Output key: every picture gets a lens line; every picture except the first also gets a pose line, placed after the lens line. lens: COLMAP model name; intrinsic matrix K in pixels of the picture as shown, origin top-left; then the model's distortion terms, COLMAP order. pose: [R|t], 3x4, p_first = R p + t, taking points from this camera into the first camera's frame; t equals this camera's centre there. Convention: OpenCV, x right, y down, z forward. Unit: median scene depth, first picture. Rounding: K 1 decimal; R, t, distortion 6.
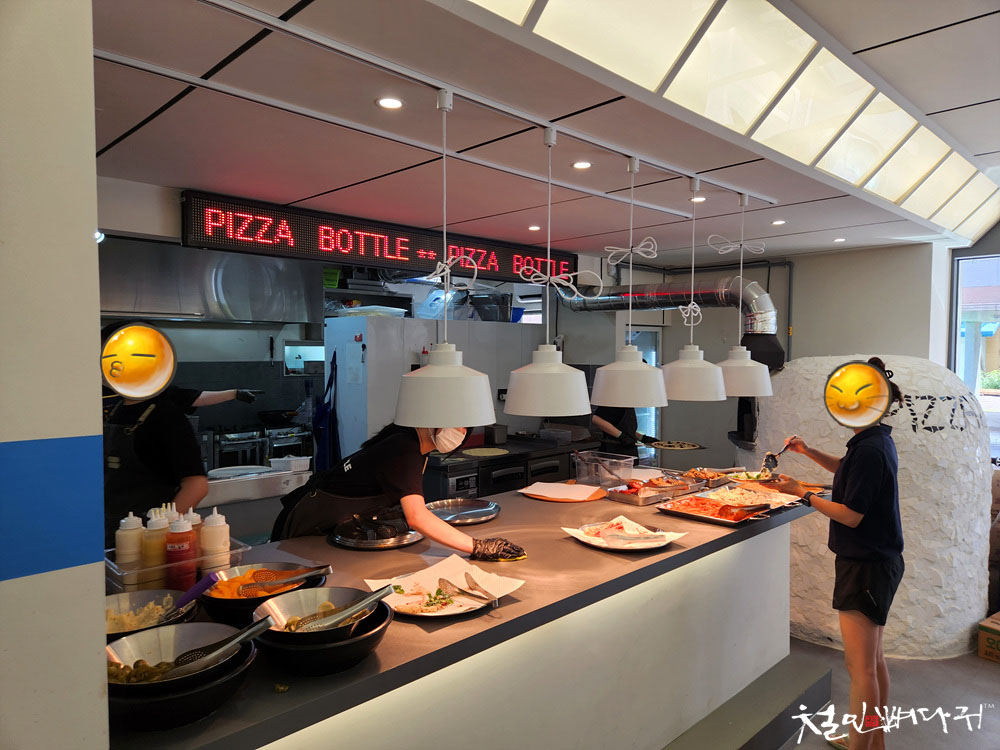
lens RADIAL K [[677.3, 0, 493.0], [0, 677.3, 372.2], [0, 0, 1]] dist [0.035170, -0.031234]
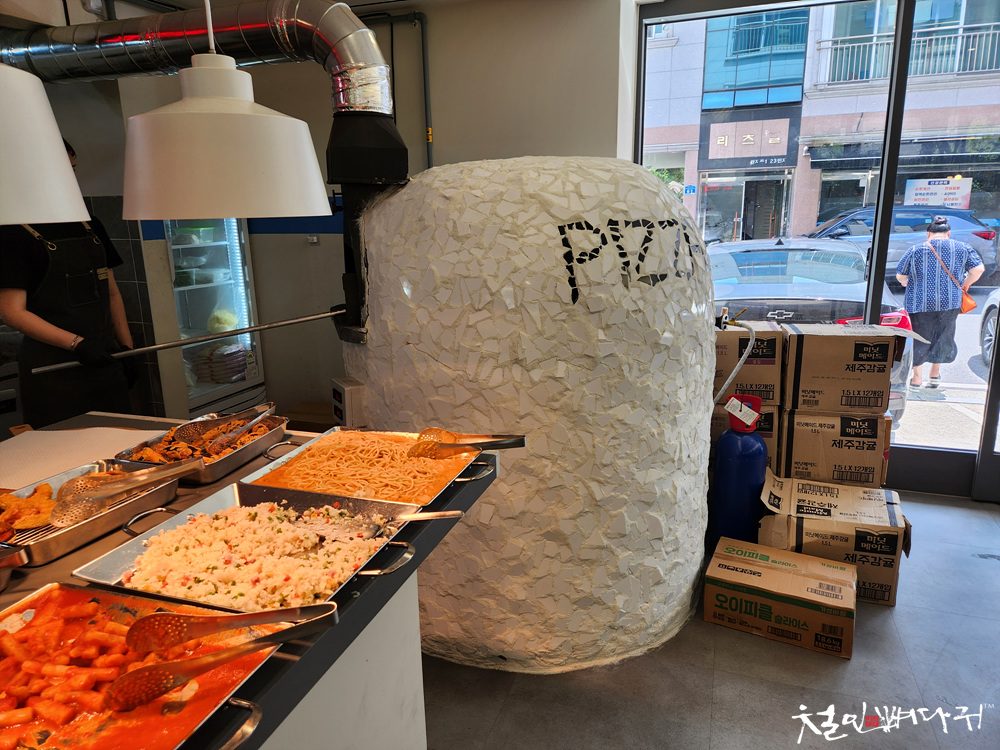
lens RADIAL K [[677.3, 0, 499.5], [0, 677.3, 375.4], [0, 0, 1]] dist [0.035170, -0.031234]
pose [[0.891094, -0.131315, 0.434404, 0.274749], [0.038688, 0.975718, 0.215587, 0.034342], [-0.452166, -0.175302, 0.874537, 0.545829]]
